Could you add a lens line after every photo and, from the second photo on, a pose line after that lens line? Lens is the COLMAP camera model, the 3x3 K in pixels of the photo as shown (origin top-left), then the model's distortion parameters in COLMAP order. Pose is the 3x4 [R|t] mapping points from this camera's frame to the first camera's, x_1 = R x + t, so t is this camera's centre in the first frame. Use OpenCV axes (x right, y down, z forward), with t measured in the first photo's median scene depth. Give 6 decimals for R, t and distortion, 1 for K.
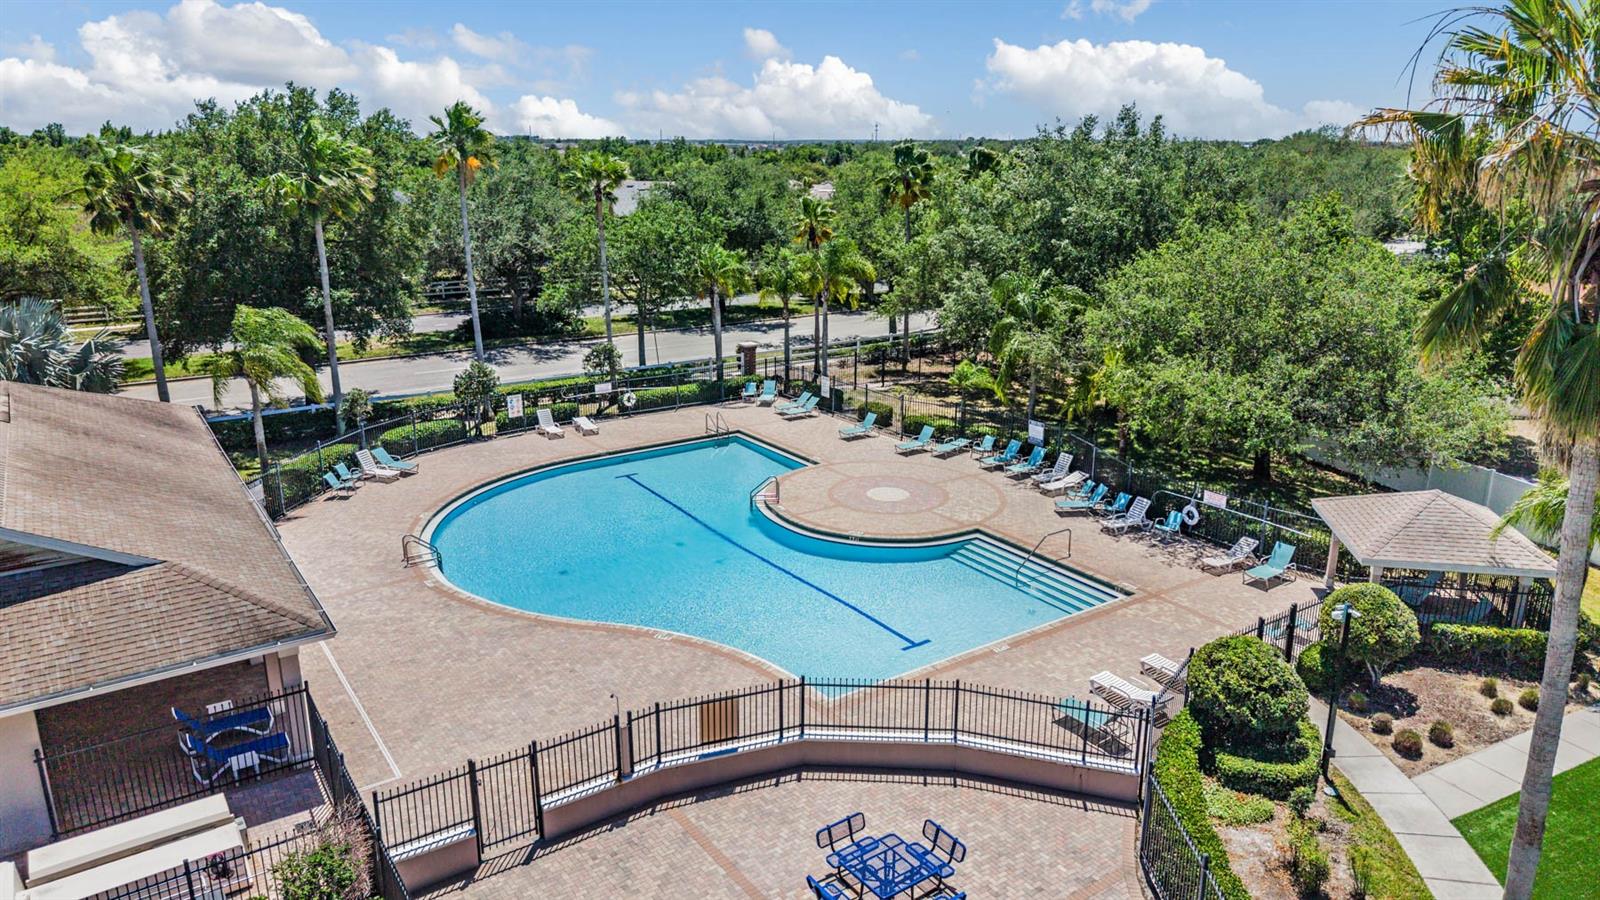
lens RADIAL K [[1078.5, 0, 808.3], [0, 1078.5, 453.3], [0, 0, 1]] dist [0.035074, -0.048232]
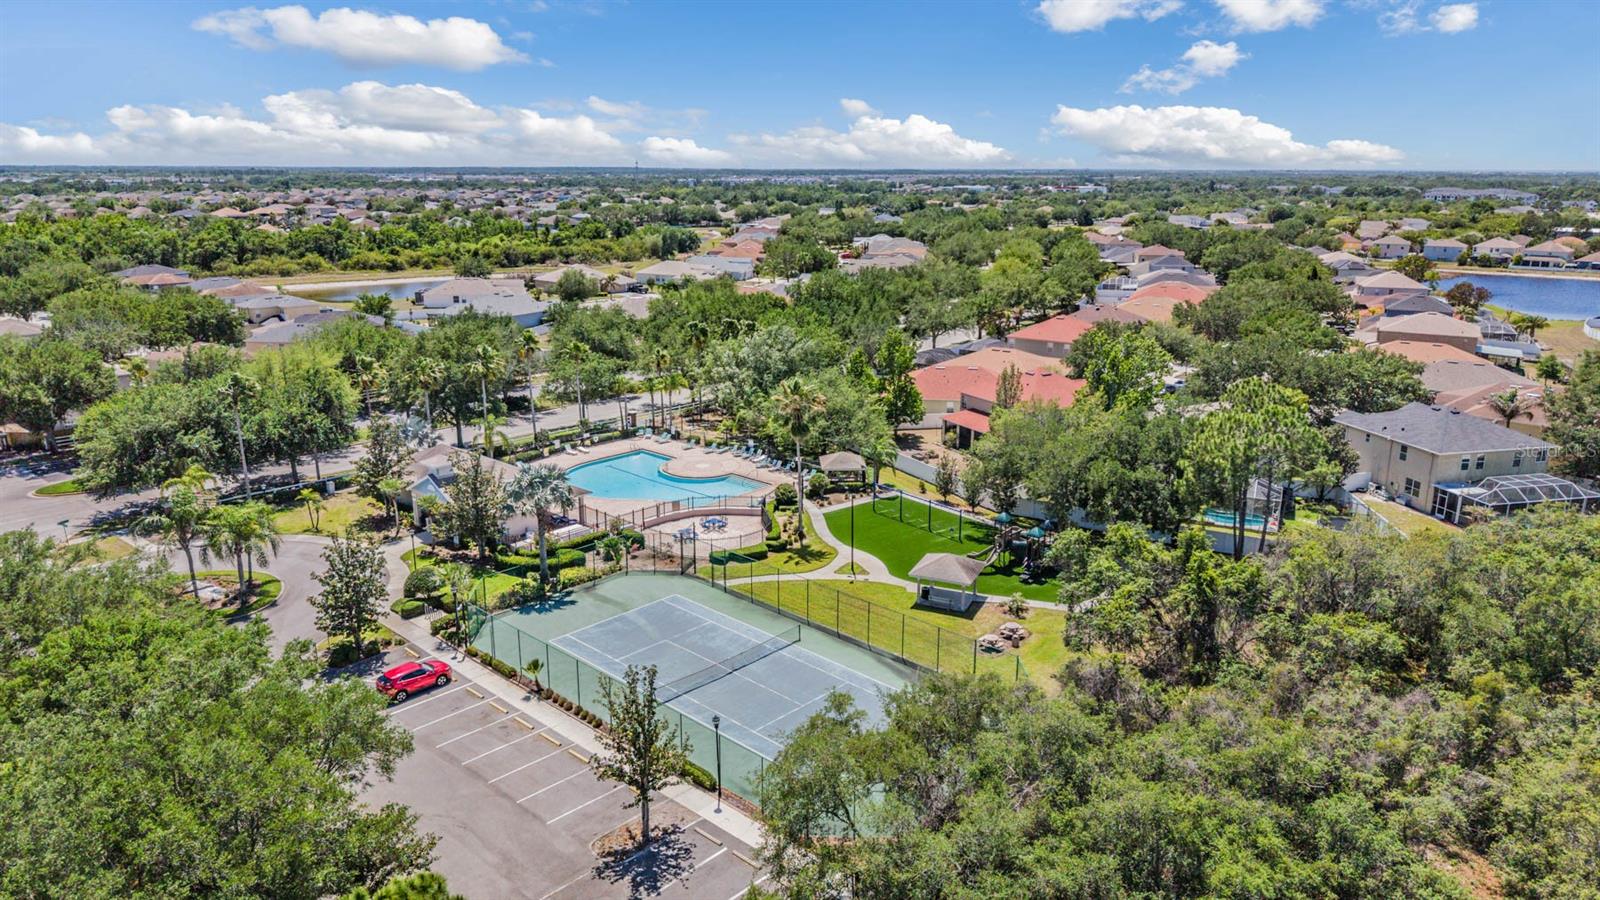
lens RADIAL K [[1078.5, 0, 808.3], [0, 1078.5, 453.3], [0, 0, 1]] dist [0.035074, -0.048232]
pose [[0.977926, -0.055936, 0.201326, -0.221537], [0.059992, 0.998099, -0.014099, 0.057130], [-0.200155, 0.025866, 0.979423, -1.837583]]
